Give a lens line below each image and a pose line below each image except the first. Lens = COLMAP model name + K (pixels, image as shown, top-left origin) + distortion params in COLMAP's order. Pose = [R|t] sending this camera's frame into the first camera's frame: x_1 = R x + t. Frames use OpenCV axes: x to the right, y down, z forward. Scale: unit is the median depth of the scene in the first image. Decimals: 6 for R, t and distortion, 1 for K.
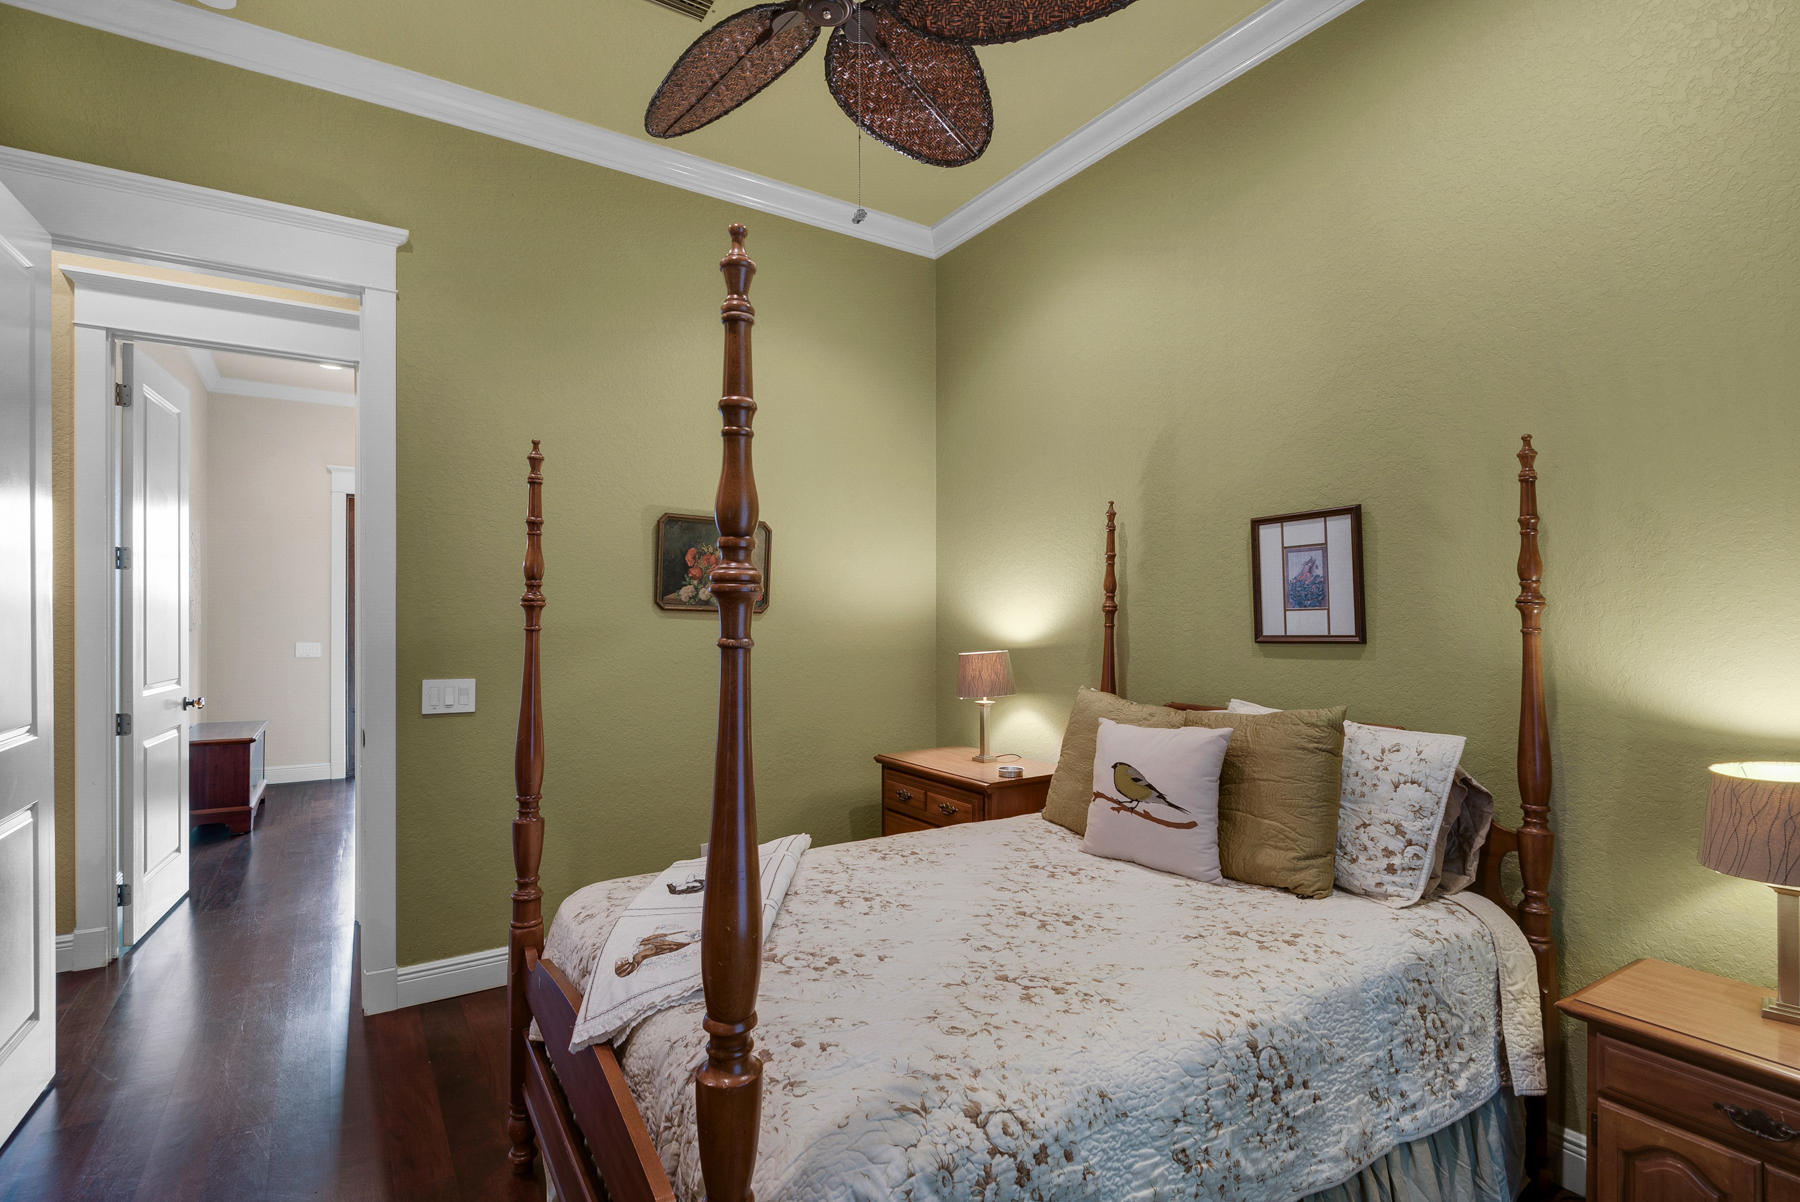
lens RADIAL K [[844.5, 0, 894.7], [0, 844.5, 601.8], [0, 0, 1]] dist [0.007786, -0.002525]
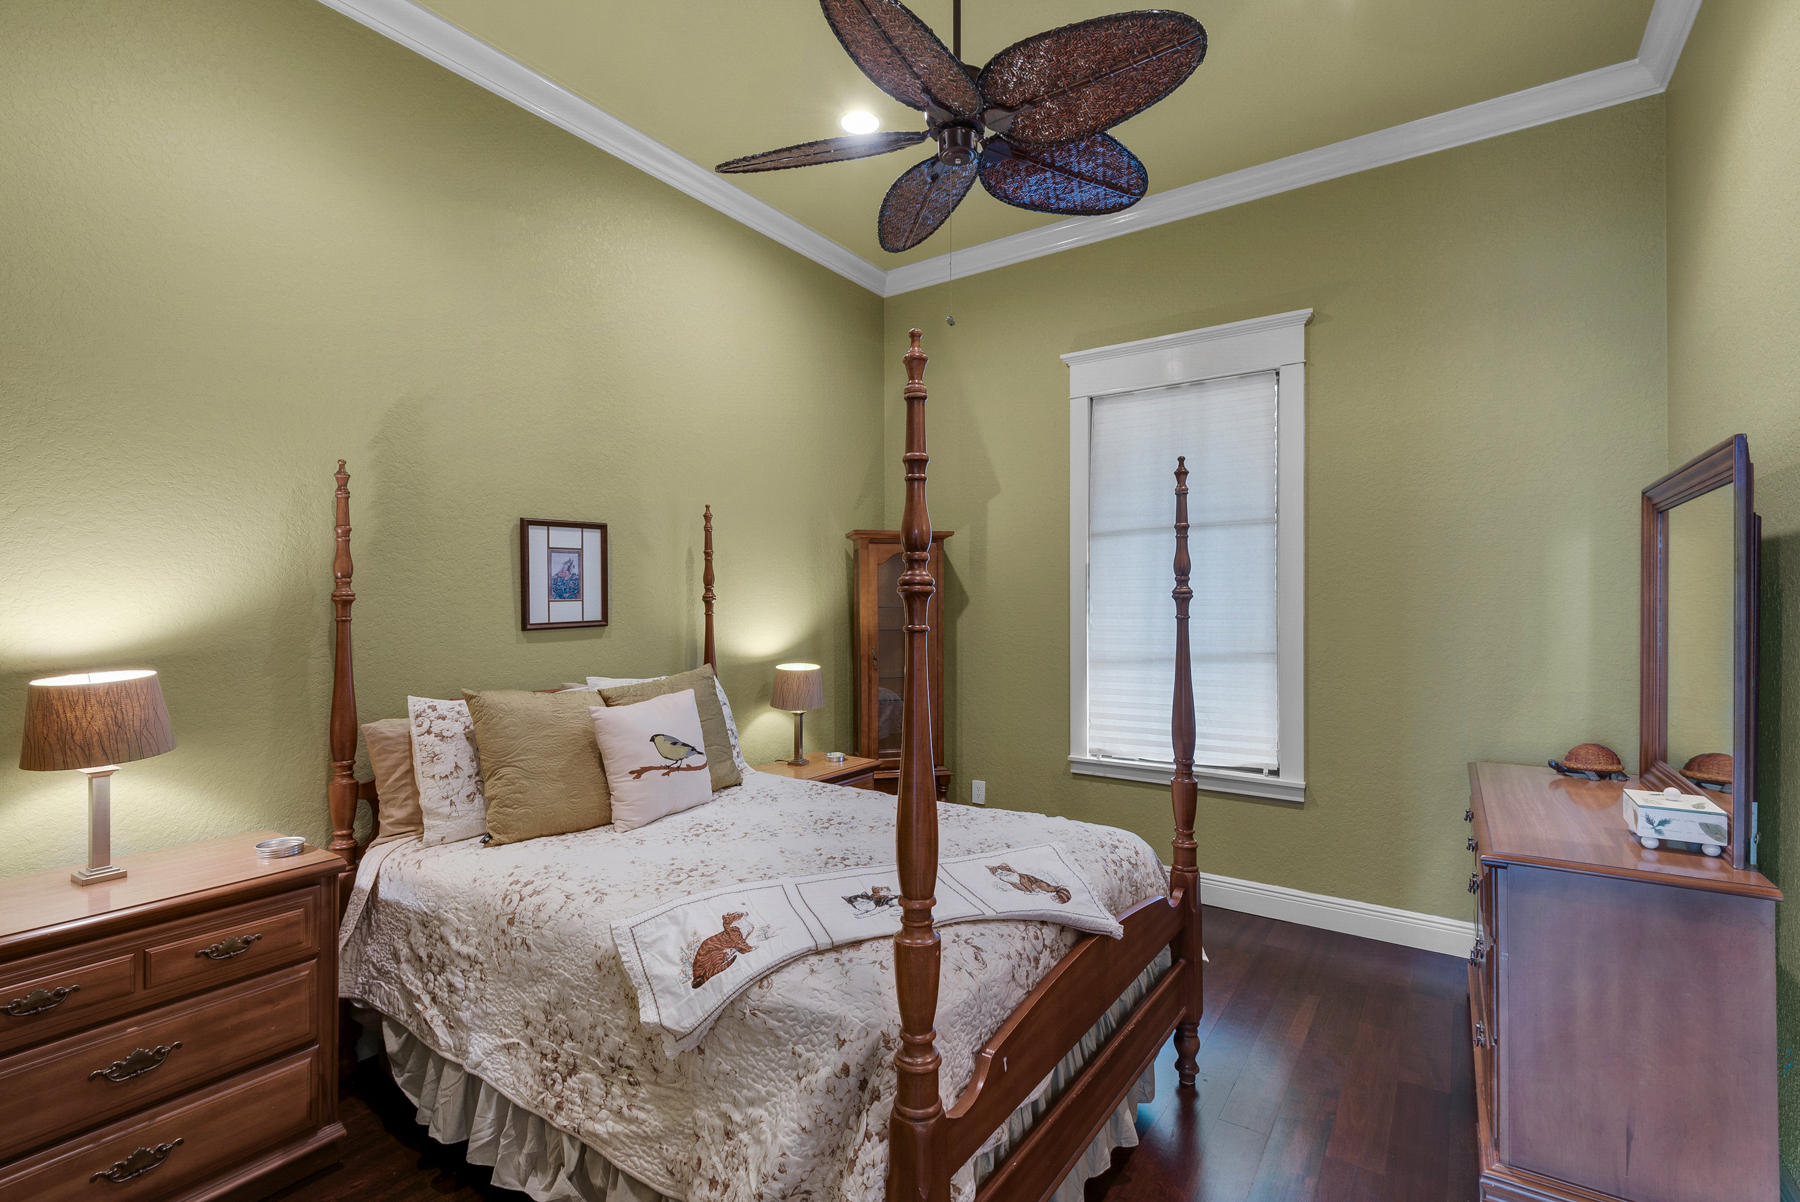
lens RADIAL K [[823.8, 0, 893.7], [0, 823.8, 603.9], [0, 0, 1]] dist [0.008083, -0.008044]
pose [[-0.419230, -0.003277, 0.907874, -0.801004], [-0.011850, 0.999928, -0.001863, 0.010483], [-0.907803, -0.011540, -0.419239, 1.074824]]
